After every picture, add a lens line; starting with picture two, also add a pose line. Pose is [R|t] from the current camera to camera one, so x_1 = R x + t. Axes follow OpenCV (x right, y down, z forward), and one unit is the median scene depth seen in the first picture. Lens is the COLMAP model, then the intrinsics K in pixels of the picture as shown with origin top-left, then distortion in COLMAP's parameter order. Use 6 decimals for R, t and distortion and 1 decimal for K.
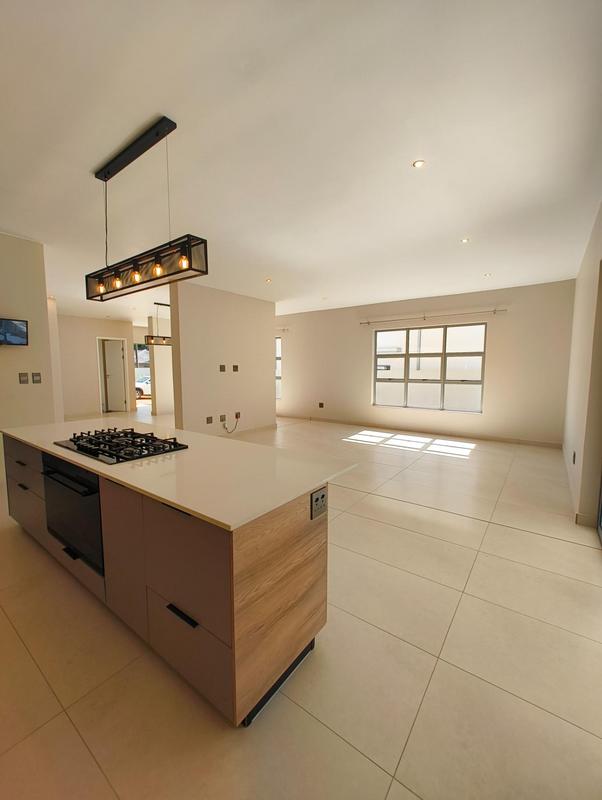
lens RADIAL K [[329.2, 0, 295.9], [0, 329.2, 399.9], [0, 0, 1]] dist [0.001093, 0.000196]
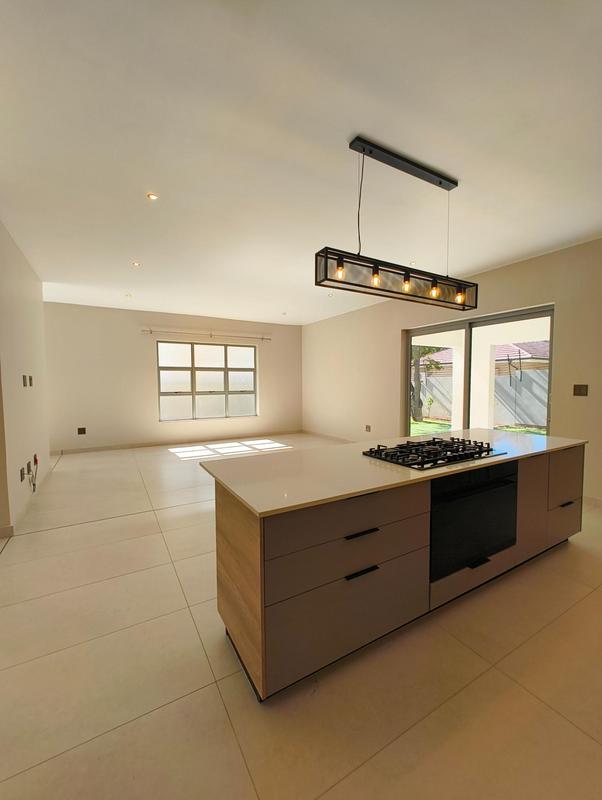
lens RADIAL K [[329.2, 0, 295.9], [0, 329.2, 399.9], [0, 0, 1]] dist [0.001093, 0.000196]
pose [[0.400052, -0.052095, 0.915011, -0.505780], [0.090993, 0.995708, 0.016907, -0.028066], [-0.911964, 0.076496, 0.403075, 0.317220]]
